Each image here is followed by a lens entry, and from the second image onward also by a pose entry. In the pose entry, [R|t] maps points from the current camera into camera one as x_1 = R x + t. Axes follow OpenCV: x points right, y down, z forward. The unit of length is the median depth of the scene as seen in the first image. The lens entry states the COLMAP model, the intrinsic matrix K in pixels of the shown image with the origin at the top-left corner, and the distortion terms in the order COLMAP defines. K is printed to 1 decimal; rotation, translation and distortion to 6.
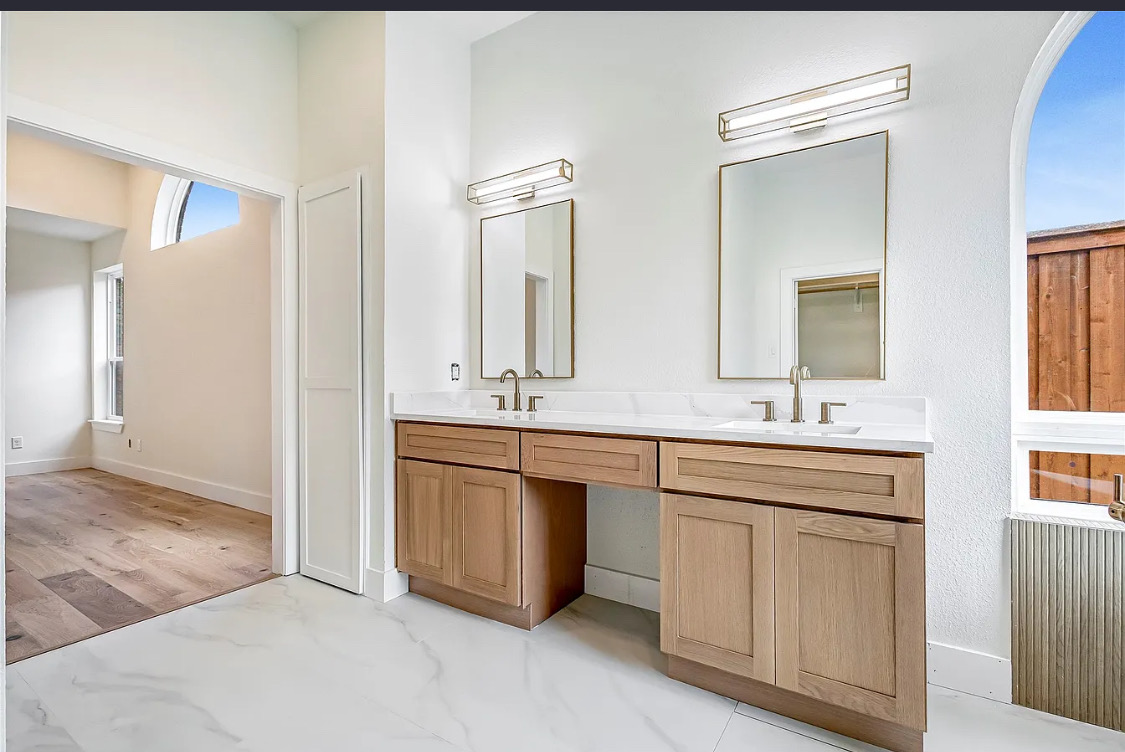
lens RADIAL K [[516.7, 0, 564.4], [0, 516.7, 371.9], [0, 0, 1]] dist [0.002965, 0.000126]
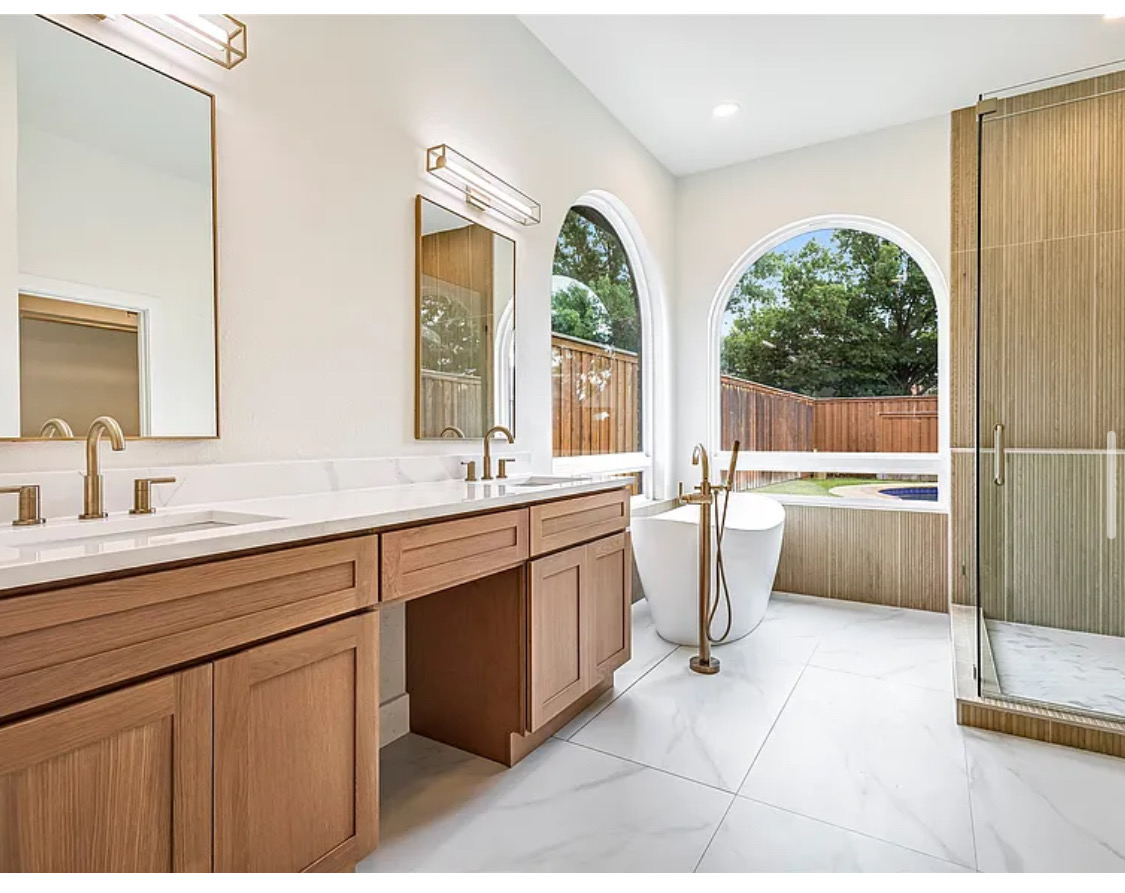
lens RADIAL K [[617.7, 0, 562.6], [0, 617.7, 445.7], [0, 0, 1]] dist [0.000753, 0.000182]
pose [[-0.018116, -0.002618, 0.999832, -0.733301], [0.007995, 0.999964, 0.002763, 0.026633], [-0.999804, 0.008043, -0.018094, 0.826608]]
